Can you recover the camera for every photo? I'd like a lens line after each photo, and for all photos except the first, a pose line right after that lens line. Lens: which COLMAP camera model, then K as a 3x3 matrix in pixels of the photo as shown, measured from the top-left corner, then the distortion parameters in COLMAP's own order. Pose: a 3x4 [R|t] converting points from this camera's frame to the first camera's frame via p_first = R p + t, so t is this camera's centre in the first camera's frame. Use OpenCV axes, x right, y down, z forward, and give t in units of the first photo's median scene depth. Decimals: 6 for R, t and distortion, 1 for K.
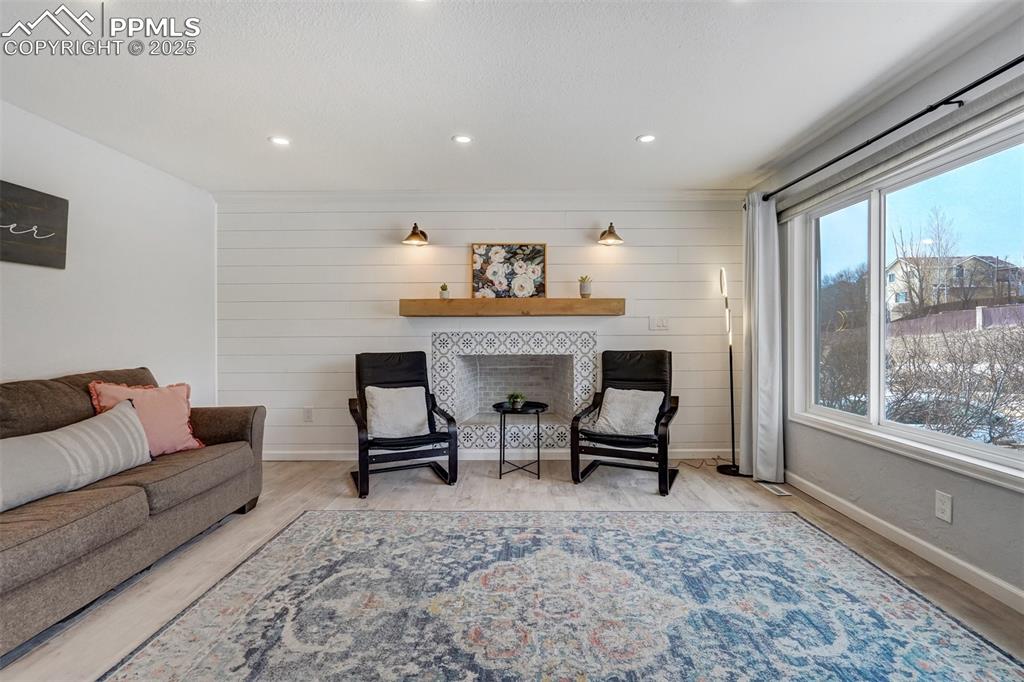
lens RADIAL K [[469.9, 0, 517.0], [0, 469.9, 334.7], [0, 0, 1]] dist [-0.014191, -0.000010]
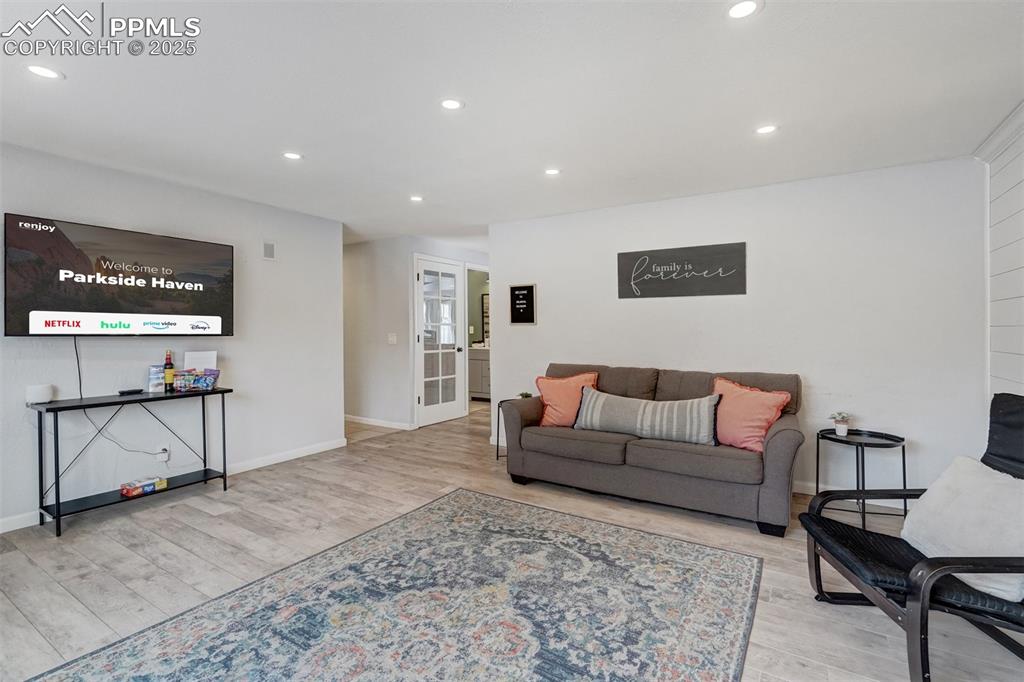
lens RADIAL K [[469.9, 0, 515.6], [0, 469.9, 334.8], [0, 0, 1]] dist [-0.014191, -0.000010]
pose [[-0.516750, 0.013486, -0.856030, 0.708291], [-0.004280, 0.999823, 0.018335, -0.058928], [0.856126, 0.013138, -0.516601, 1.500290]]
